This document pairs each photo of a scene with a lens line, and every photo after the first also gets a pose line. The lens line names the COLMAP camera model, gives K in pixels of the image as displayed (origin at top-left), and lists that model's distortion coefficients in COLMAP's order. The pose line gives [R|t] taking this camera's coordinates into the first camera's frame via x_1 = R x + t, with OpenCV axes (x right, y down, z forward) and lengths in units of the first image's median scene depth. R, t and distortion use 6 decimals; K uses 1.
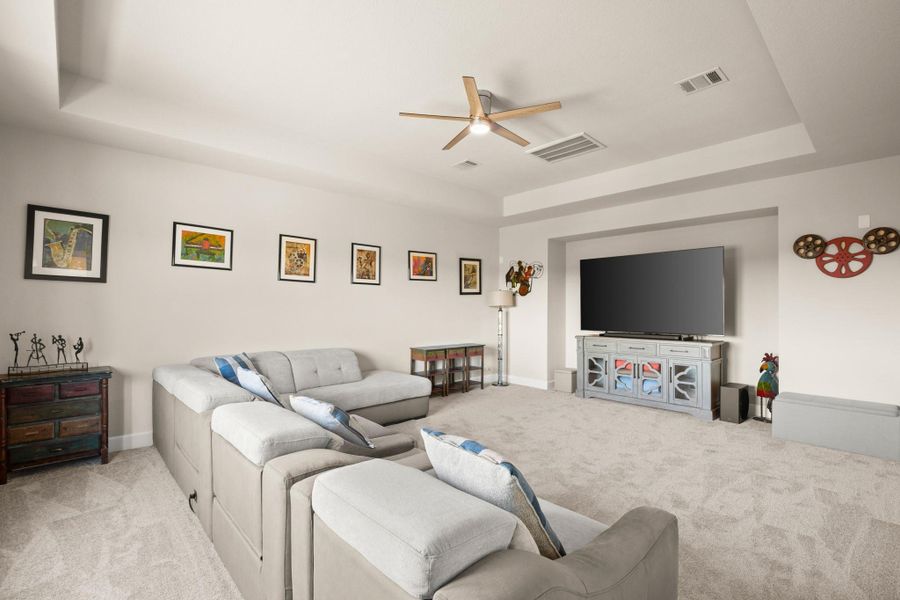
lens RADIAL K [[409.9, 0, 446.0], [0, 409.9, 299.7], [0, 0, 1]] dist [-0.005194, 0.000077]
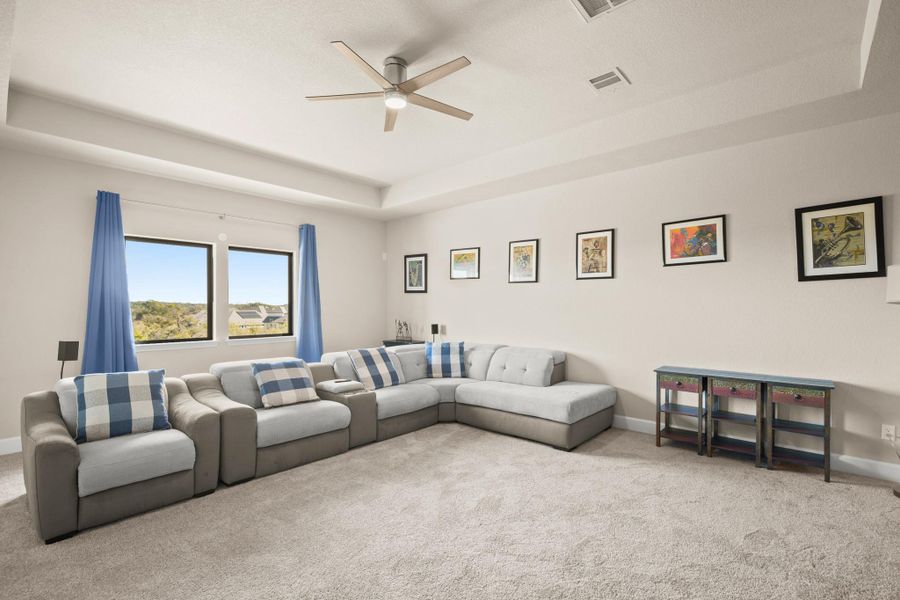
lens RADIAL K [[409.9, 0, 445.9], [0, 409.9, 306.2], [0, 0, 1]] dist [-0.005194, 0.000077]
pose [[0.091624, -0.001643, -0.995792, 0.597204], [0.023325, 0.999728, 0.000497, 0.010264], [0.995520, -0.023272, 0.091638, 0.613054]]
